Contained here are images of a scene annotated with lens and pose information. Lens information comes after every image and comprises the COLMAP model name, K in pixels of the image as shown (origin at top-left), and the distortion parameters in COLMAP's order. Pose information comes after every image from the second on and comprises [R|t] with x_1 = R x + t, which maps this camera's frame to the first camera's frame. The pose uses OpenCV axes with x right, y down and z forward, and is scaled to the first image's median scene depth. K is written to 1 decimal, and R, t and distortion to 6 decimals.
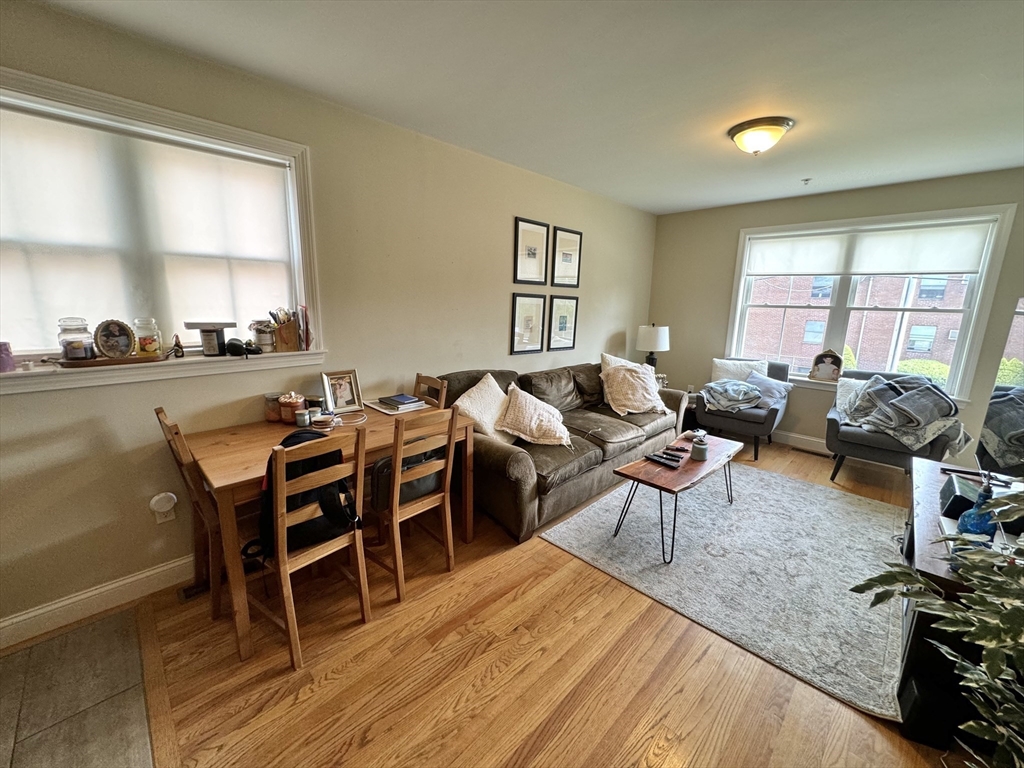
lens RADIAL K [[407.0, 0, 511.6], [0, 407.0, 383.6], [0, 0, 1]] dist [0.000837, -0.000655]
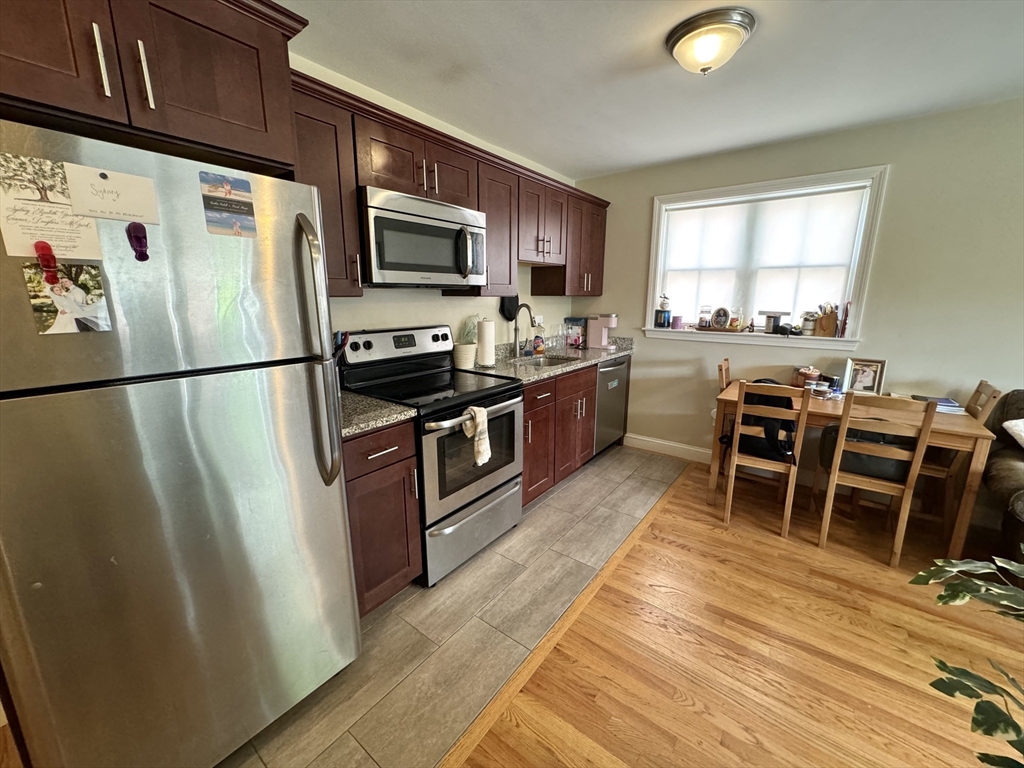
lens RADIAL K [[407.0, 0, 511.4], [0, 407.0, 383.4], [0, 0, 1]] dist [0.000837, -0.000655]
pose [[0.132716, 0.191995, -0.972381, 0.534254], [-0.202592, 0.965601, 0.163006, 0.048386], [0.970228, 0.175363, 0.167048, -0.123360]]
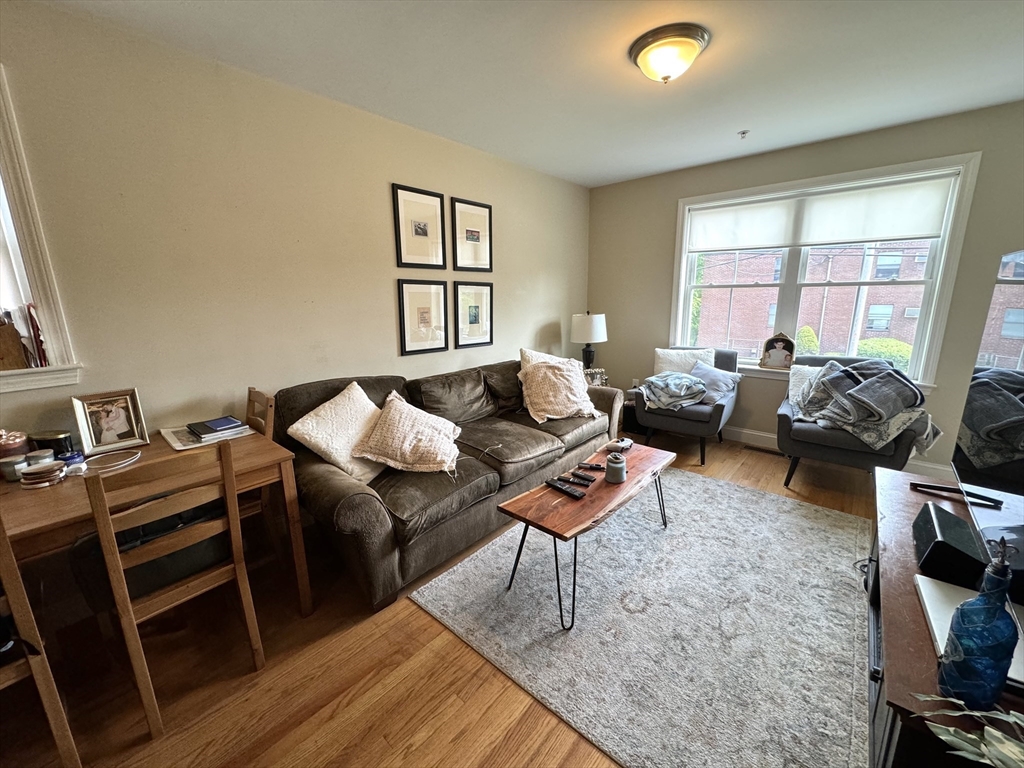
lens RADIAL K [[407.0, 0, 511.3], [0, 407.0, 383.5], [0, 0, 1]] dist [0.000837, -0.000655]
pose [[0.997565, -0.047584, 0.050992, 0.243540], [0.046946, 0.998804, 0.013647, -0.022686], [-0.051581, -0.011220, 0.998606, 0.244409]]
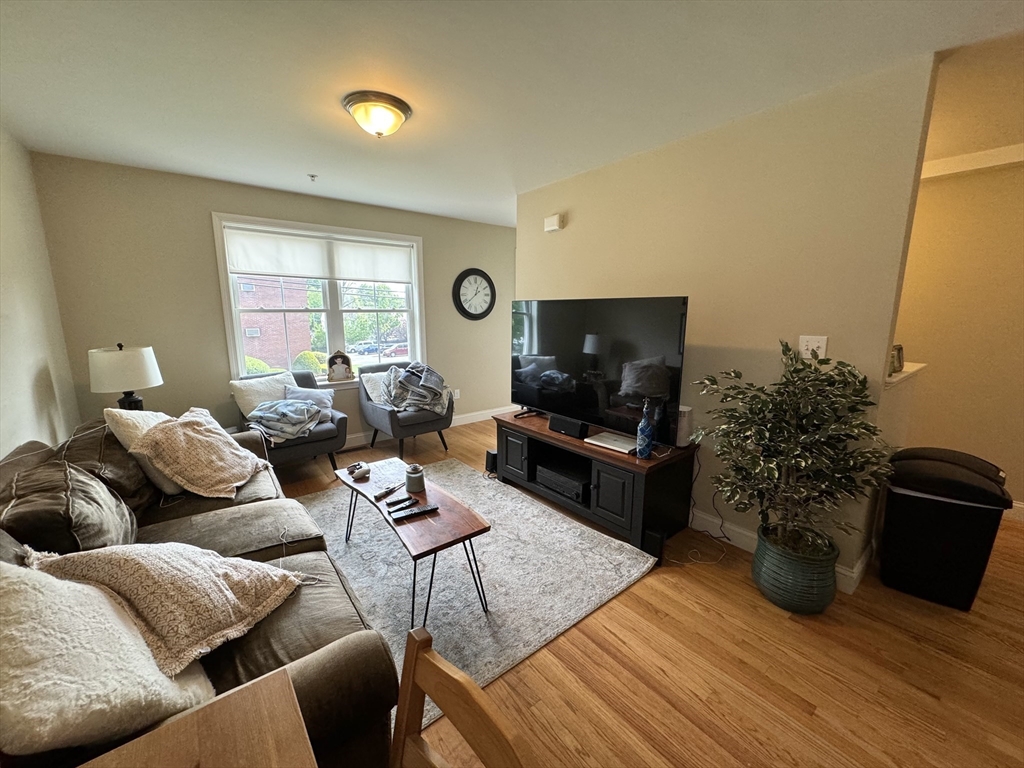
lens RADIAL K [[407.0, 0, 510.5], [0, 407.0, 385.5], [0, 0, 1]] dist [0.000837, -0.000655]
pose [[0.118318, -0.199201, 0.972790, -0.318184], [0.205533, 0.963368, 0.172273, -0.137725], [-0.971471, 0.179558, 0.154927, 0.677596]]
